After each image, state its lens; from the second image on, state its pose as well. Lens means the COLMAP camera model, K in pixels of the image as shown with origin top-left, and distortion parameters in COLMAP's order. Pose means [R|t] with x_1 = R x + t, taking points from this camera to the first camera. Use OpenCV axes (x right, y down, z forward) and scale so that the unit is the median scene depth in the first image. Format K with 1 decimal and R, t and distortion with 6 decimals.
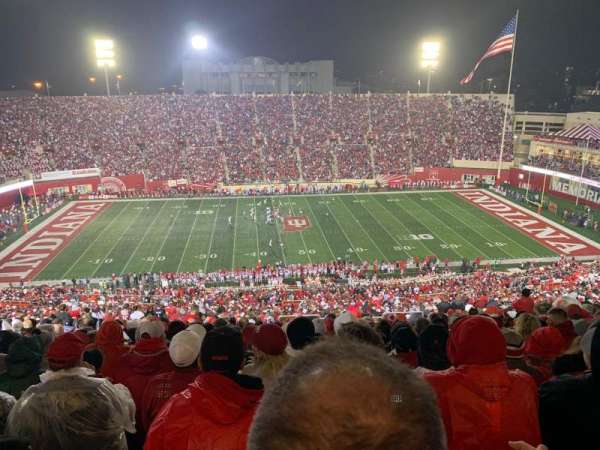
lens RADIAL K [[444.4, 0, 300.0], [0, 444.4, 225.0], [0, 0, 1]] dist [0.086137, -0.119696]
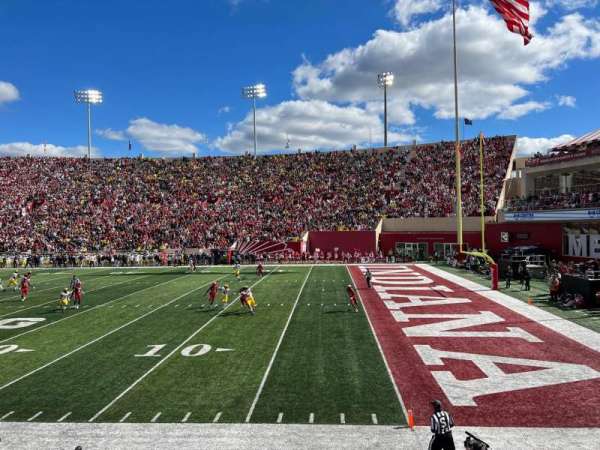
lens RADIAL K [[444.4, 0, 300.0], [0, 444.4, 225.0], [0, 0, 1]] dist [0.086137, -0.119696]
pose [[0.985036, -0.018151, -0.171389, 0.503844], [-0.037027, 0.948929, -0.313308, 0.048364], [0.168323, 0.314966, 0.934058, 0.726238]]
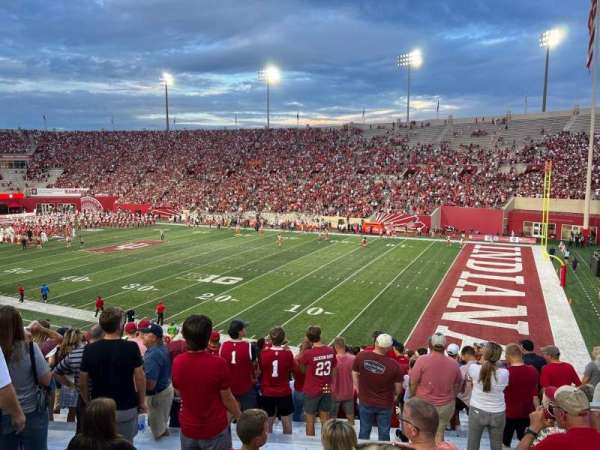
lens RADIAL K [[444.4, 0, 300.0], [0, 444.4, 225.0], [0, 0, 1]] dist [0.086137, -0.119696]
pose [[0.856598, 0.063477, -0.512065, 0.604856], [-0.159207, 0.976498, -0.145278, 0.024595], [0.490808, 0.205969, 0.846572, 0.577412]]
